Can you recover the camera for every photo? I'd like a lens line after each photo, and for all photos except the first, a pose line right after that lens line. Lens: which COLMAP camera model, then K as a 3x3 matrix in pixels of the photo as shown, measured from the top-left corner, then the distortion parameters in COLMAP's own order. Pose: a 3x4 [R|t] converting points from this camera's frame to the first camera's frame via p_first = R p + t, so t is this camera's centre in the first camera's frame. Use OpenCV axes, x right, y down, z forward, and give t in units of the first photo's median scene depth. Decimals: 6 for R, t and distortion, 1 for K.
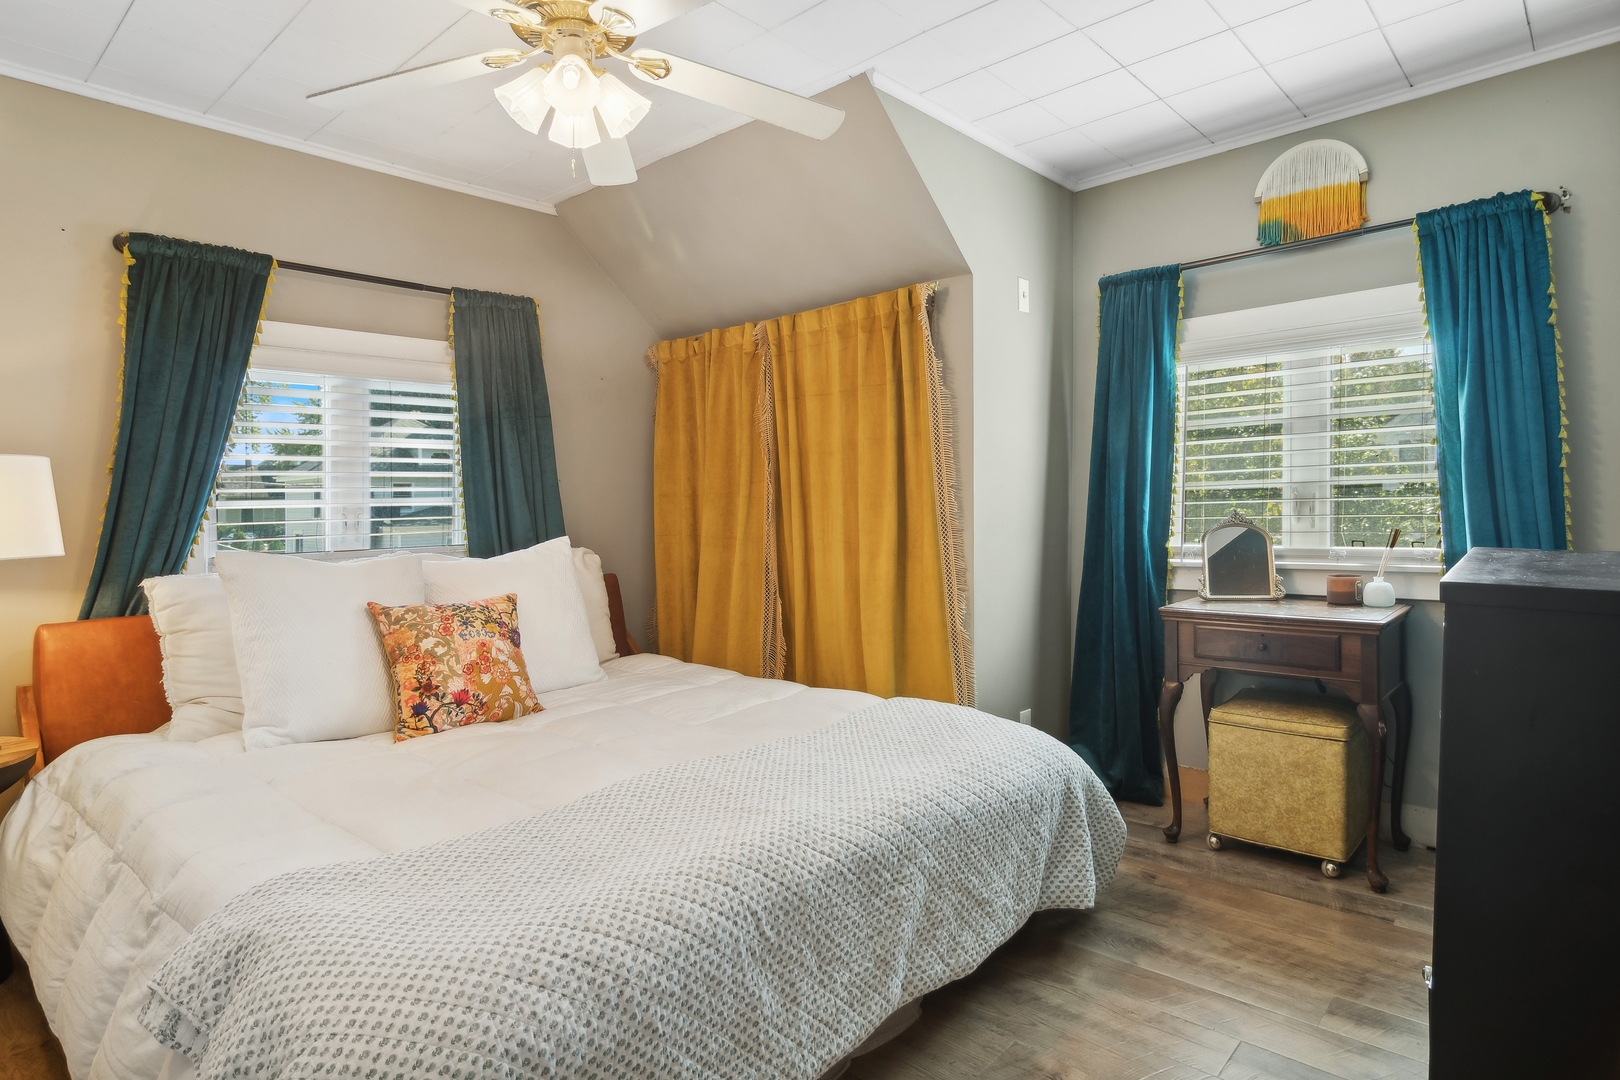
lens RADIAL K [[873.3, 0, 807.3], [0, 873.3, 510.6], [0, 0, 1]] dist [0.002652, 0.000930]
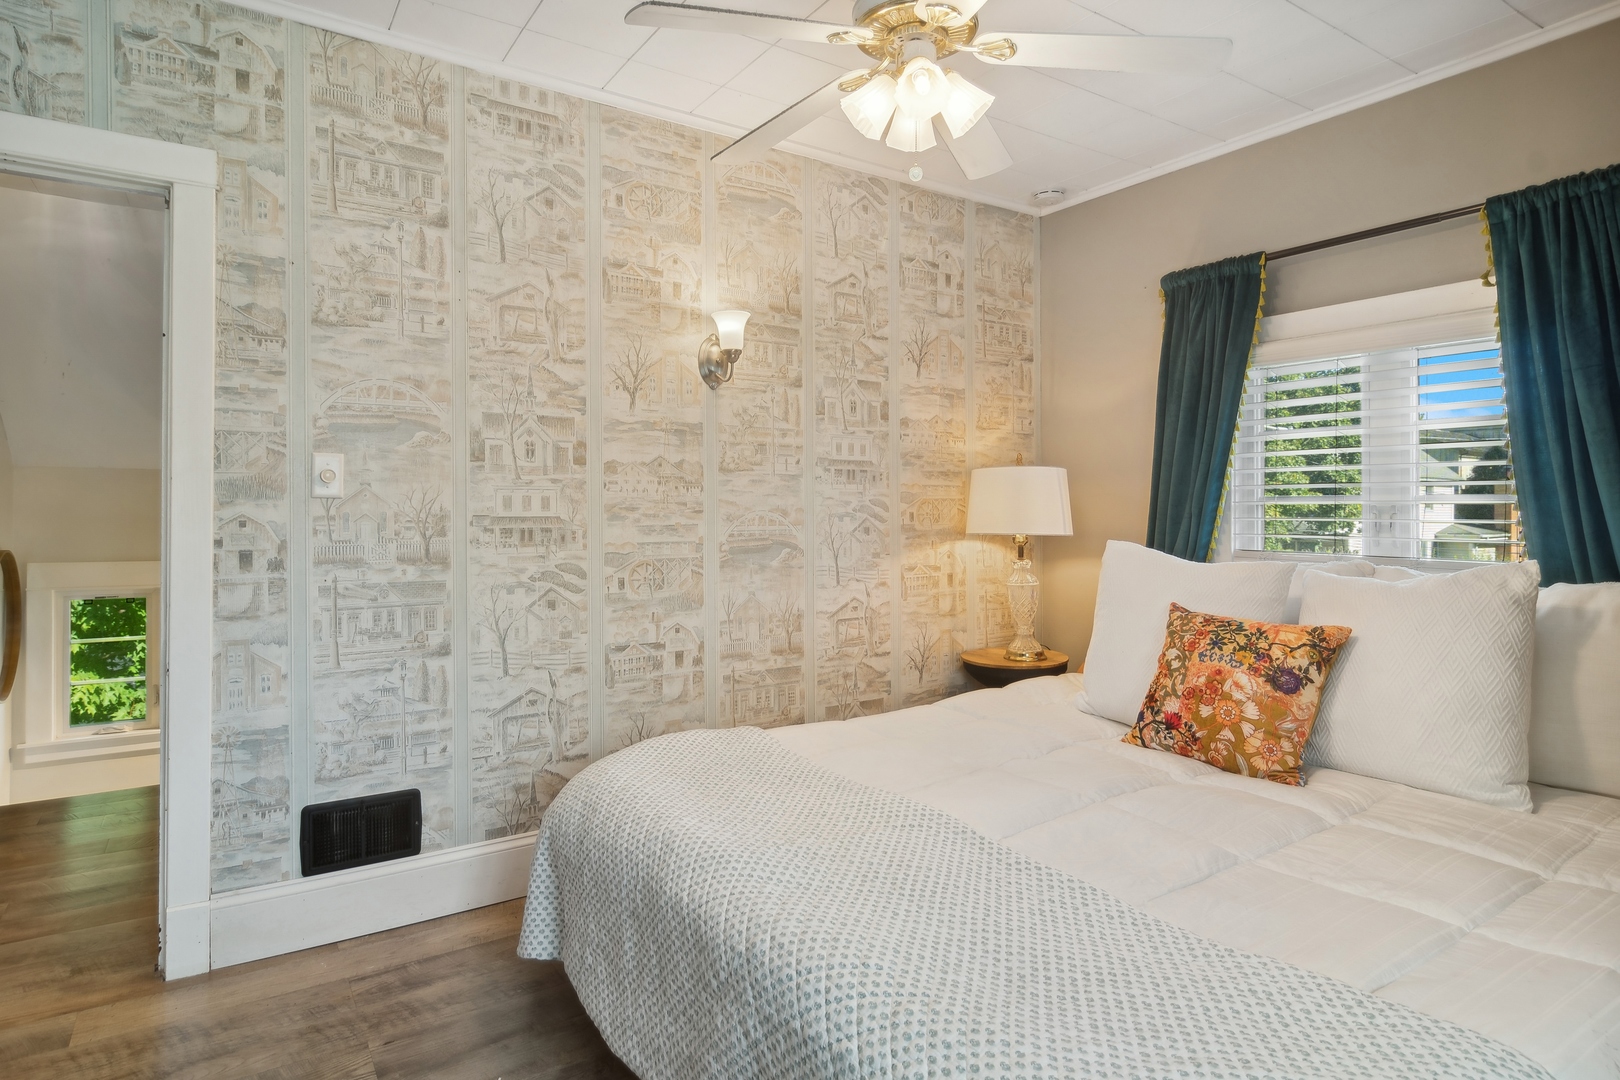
lens RADIAL K [[897.3, 0, 811.9], [0, 897.3, 498.4], [0, 0, 1]] dist [0.000781, 0.001290]
pose [[-0.234524, 0.015125, -0.971993, 0.564446], [-0.008439, 0.999810, 0.017594, -0.026181], [0.972074, 0.012329, -0.234352, 0.831349]]
